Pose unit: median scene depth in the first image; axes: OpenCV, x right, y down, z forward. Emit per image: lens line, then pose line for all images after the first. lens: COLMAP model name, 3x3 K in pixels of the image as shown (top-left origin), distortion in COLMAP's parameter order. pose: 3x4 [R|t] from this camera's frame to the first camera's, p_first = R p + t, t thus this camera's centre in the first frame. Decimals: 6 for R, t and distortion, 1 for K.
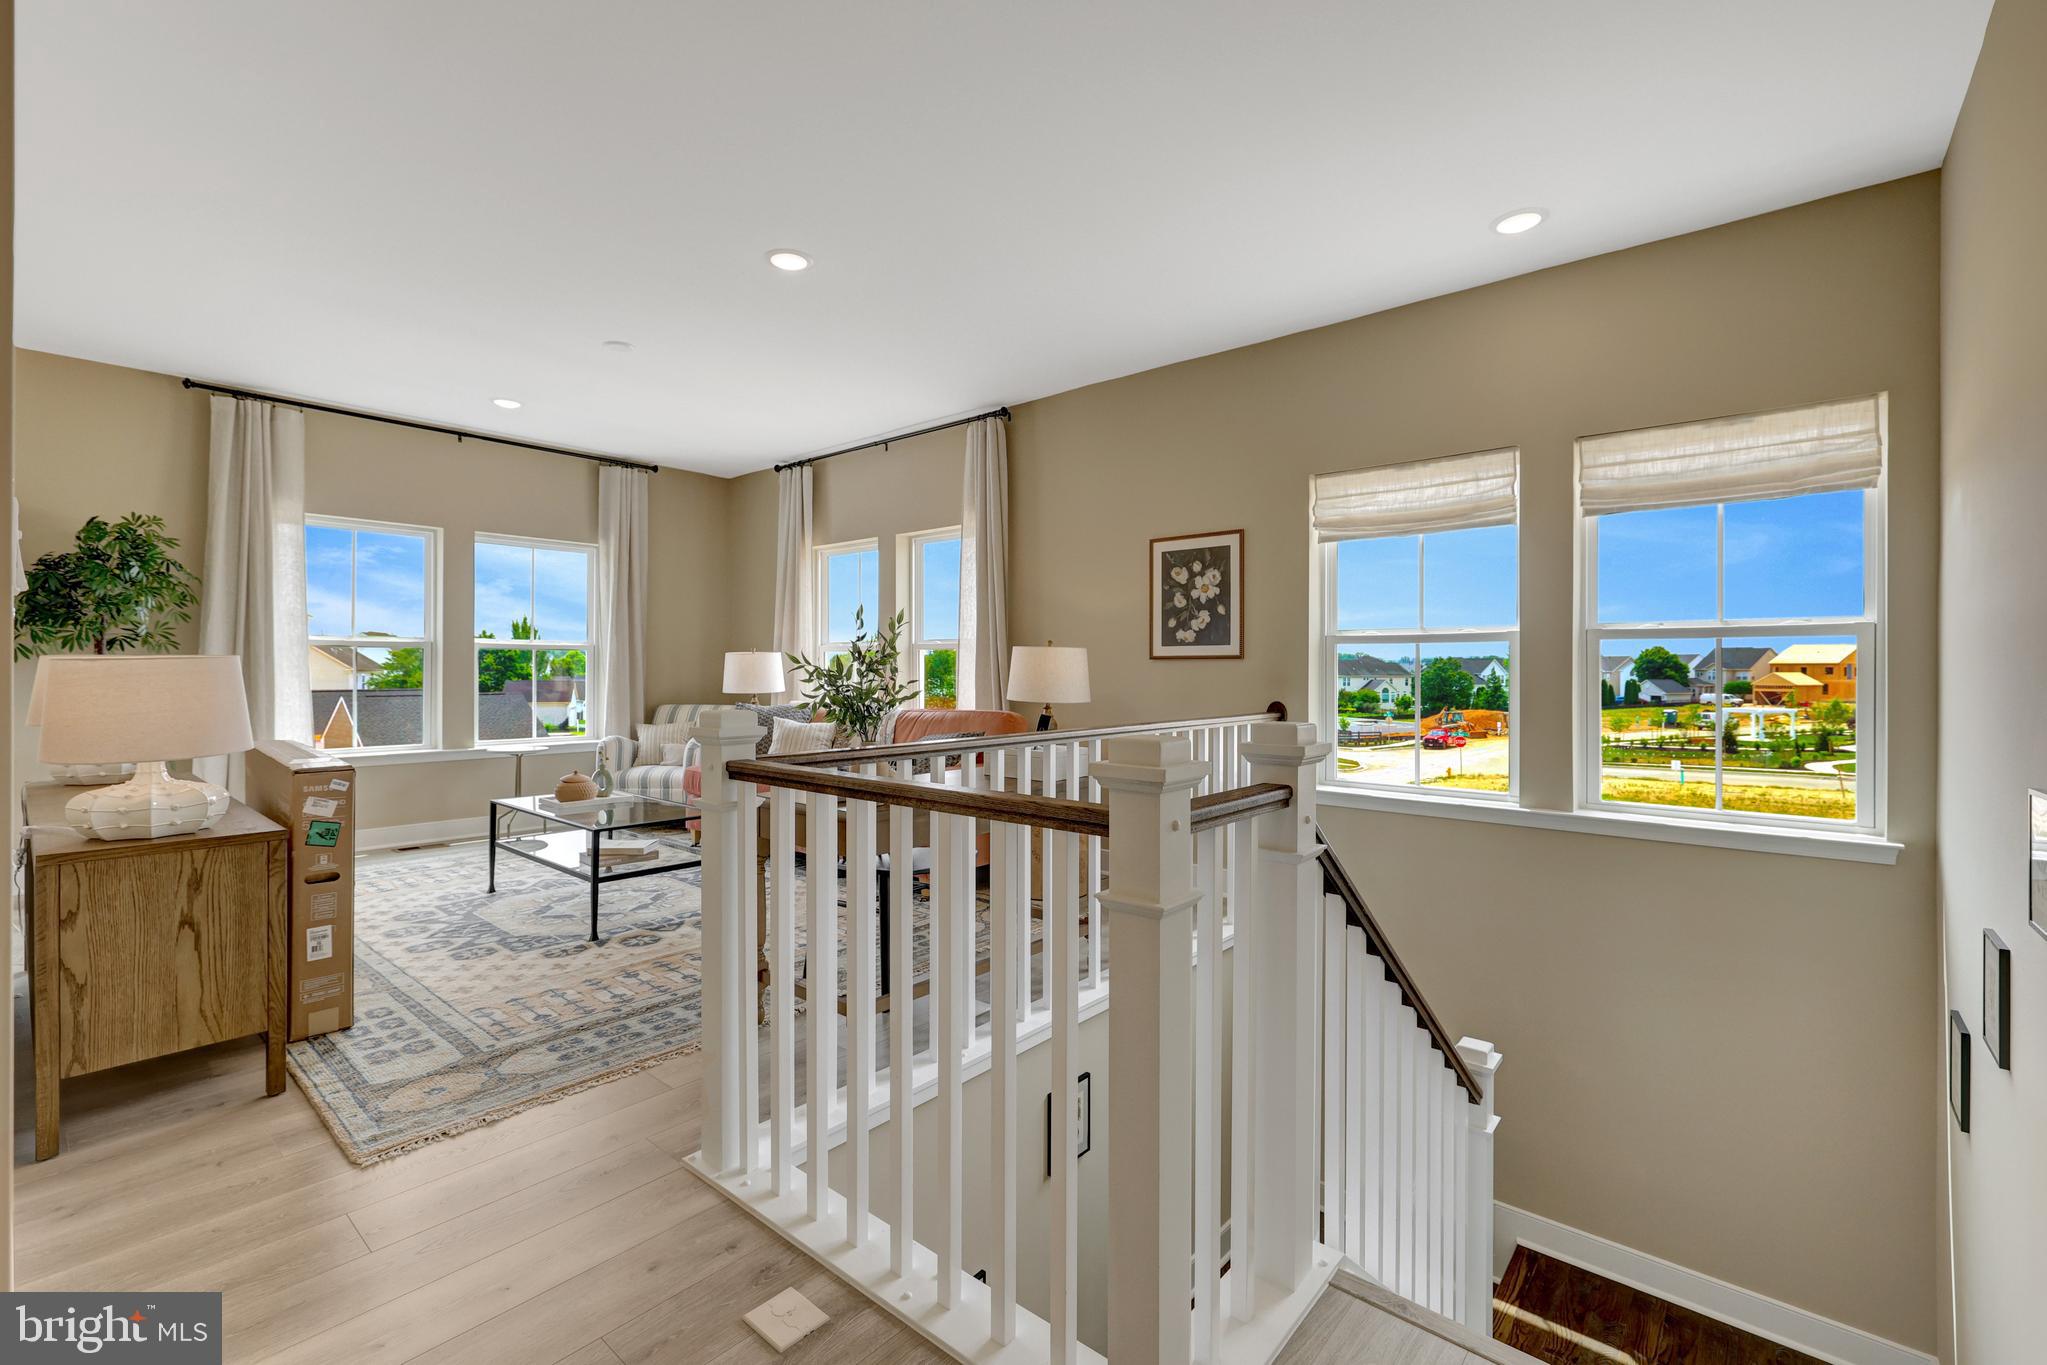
lens RADIAL K [[876.6, 0, 1021.9], [0, 876.6, 668.2], [0, 0, 1]] dist [-0.000602, 0.000854]
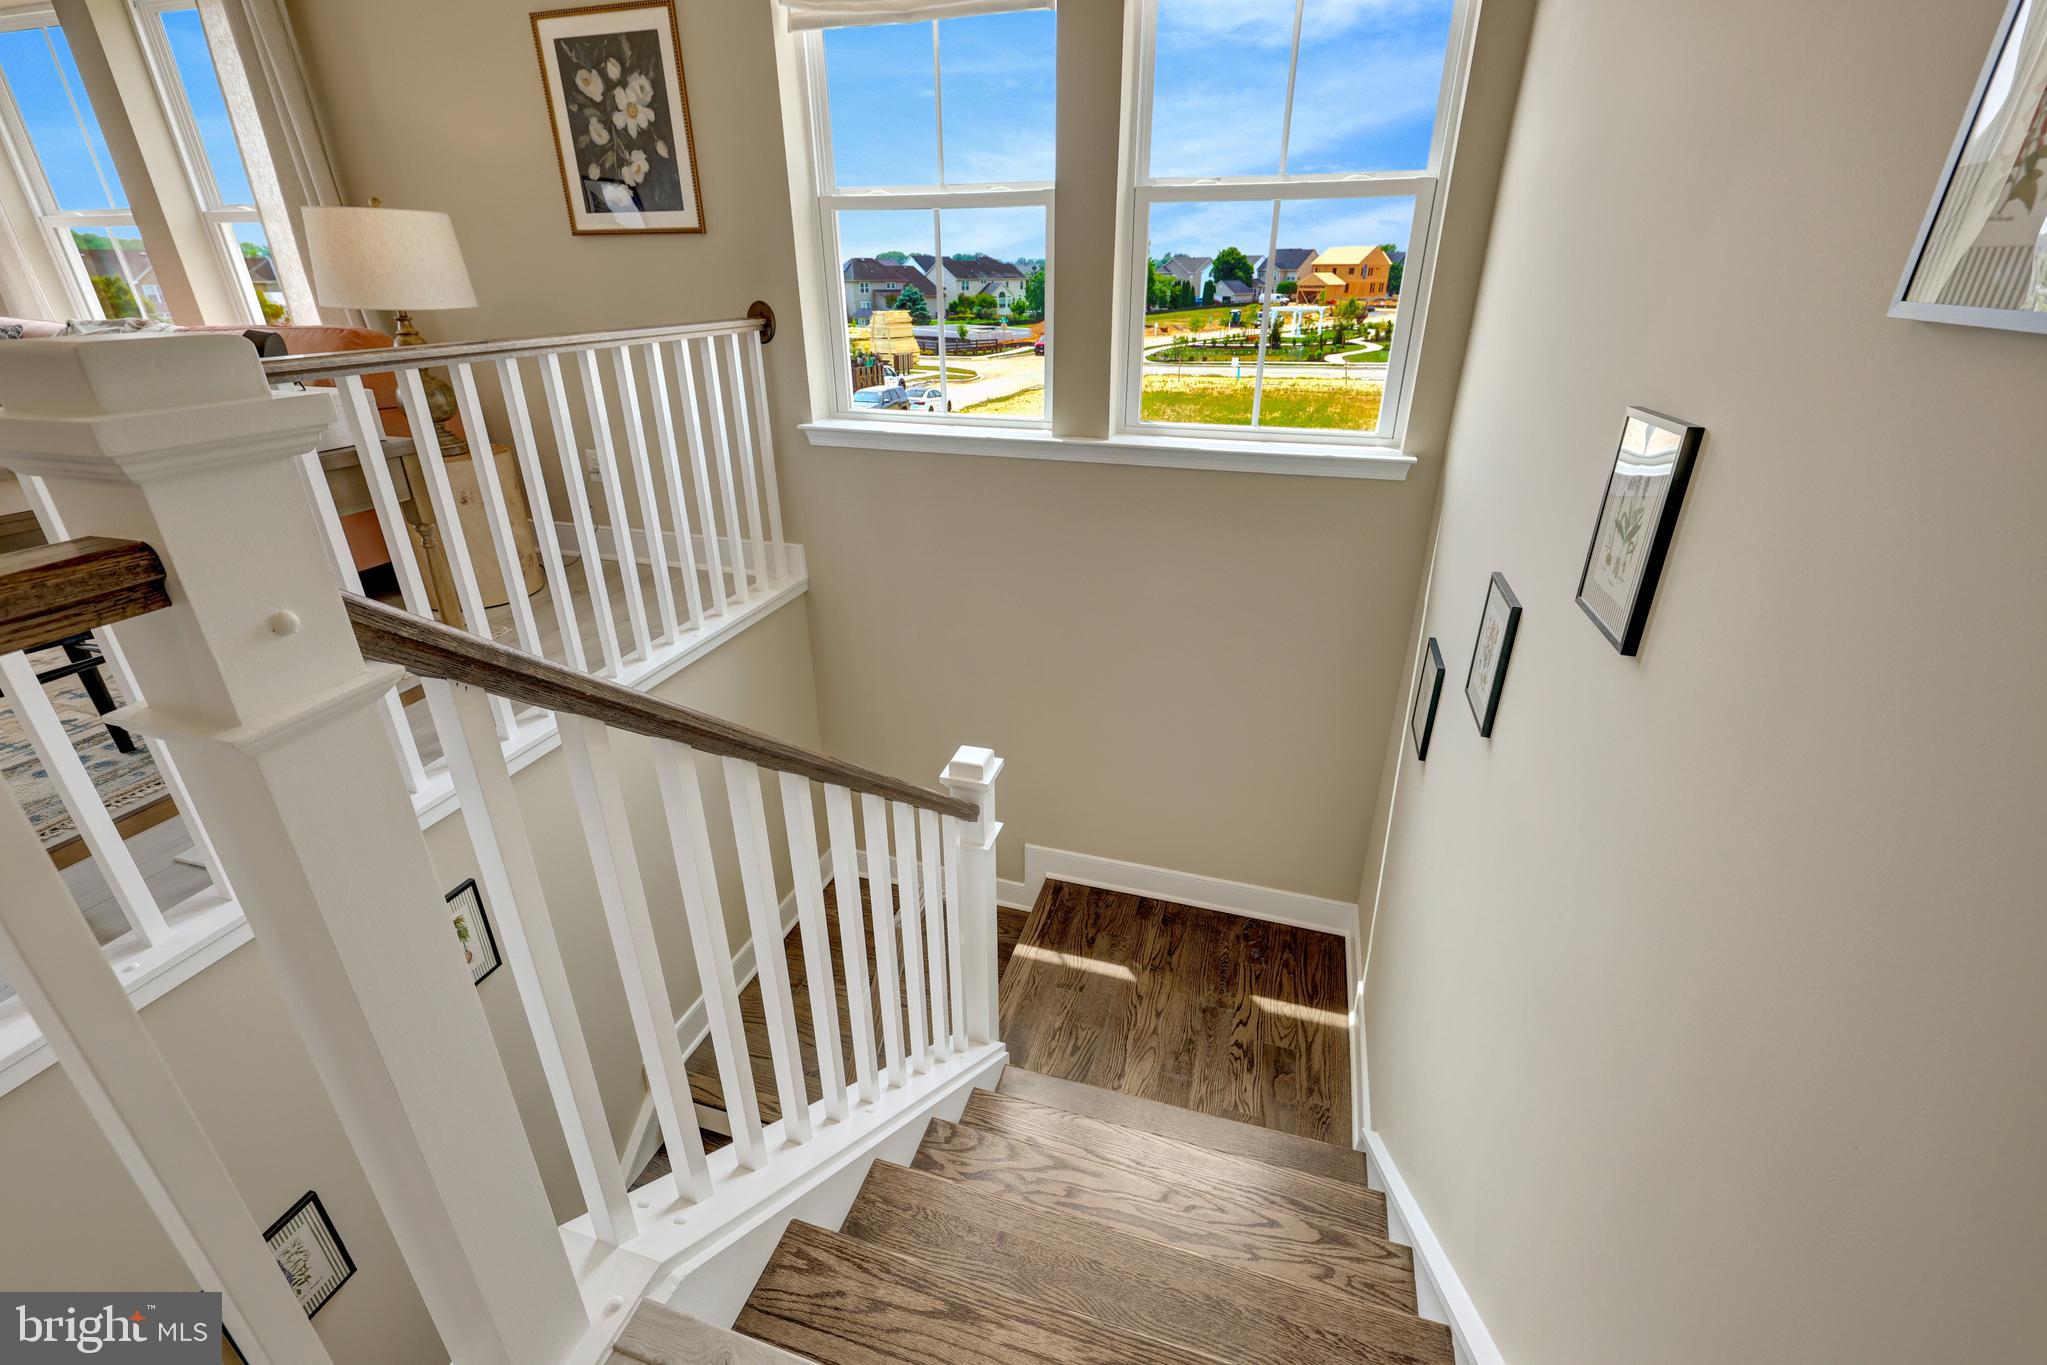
lens RADIAL K [[876.6, 0, 1021.9], [0, 876.6, 668.2], [0, 0, 1]] dist [-0.000602, 0.000854]
pose [[0.915384, -0.169362, 0.365225, 0.162566], [0.003398, 0.910423, 0.413666, 0.014662], [-0.402568, -0.377422, 0.833961, 0.199499]]
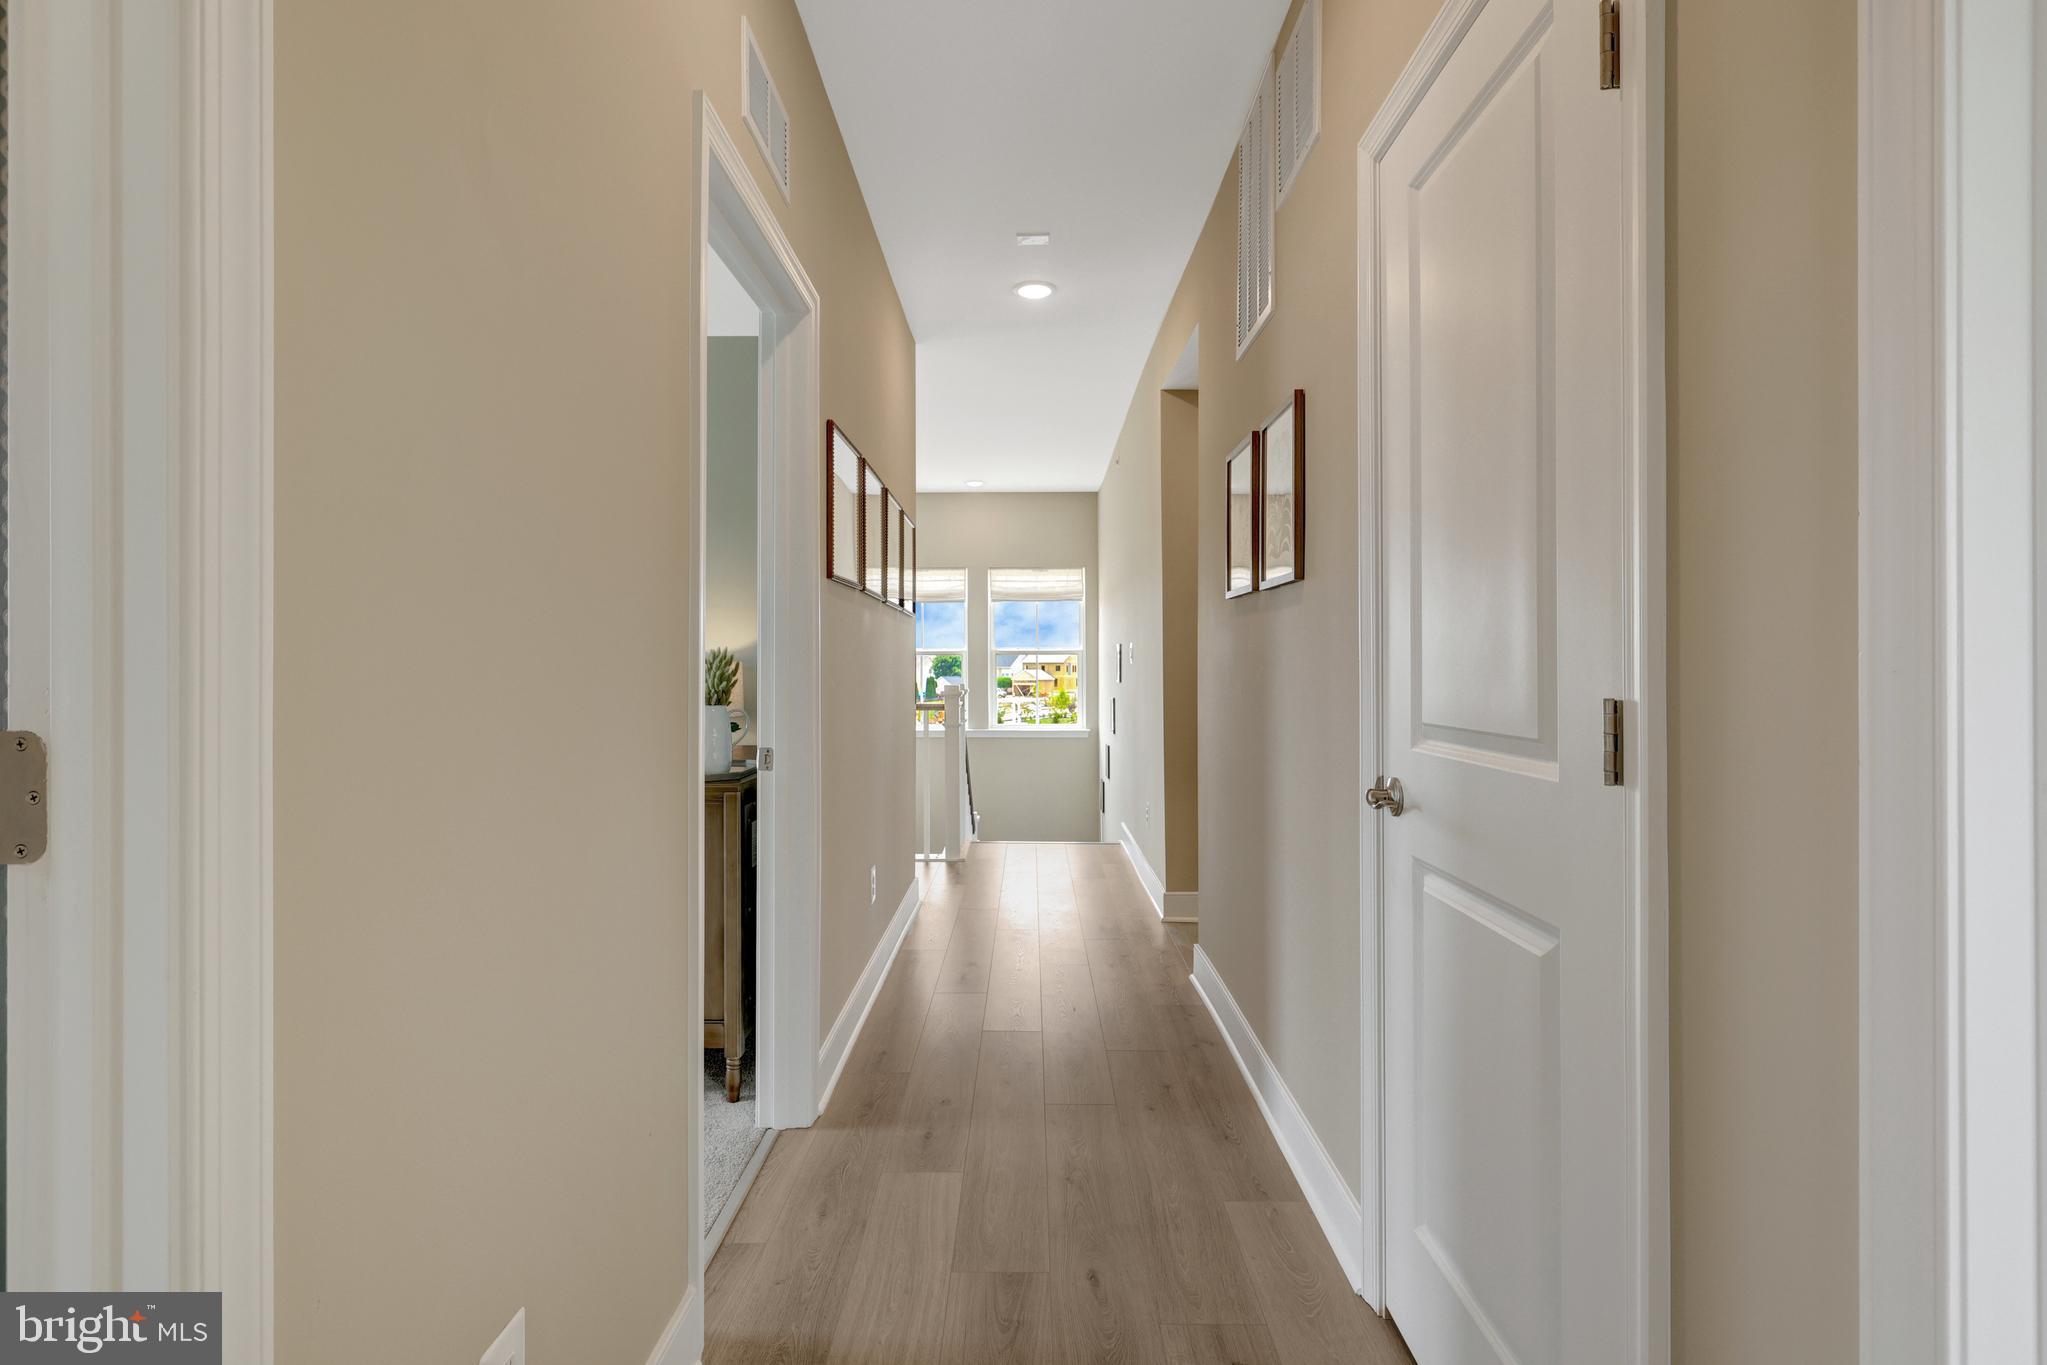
lens RADIAL K [[945.2, 0, 1024.1], [0, 945.2, 662.0], [0, 0, 1]] dist [0.000639, -0.000329]
pose [[0.759530, 0.000434, 0.650472, -1.036936], [0.003307, 0.999984, -0.004529, -0.001430], [-0.650463, 0.005590, 0.759517, -1.077534]]
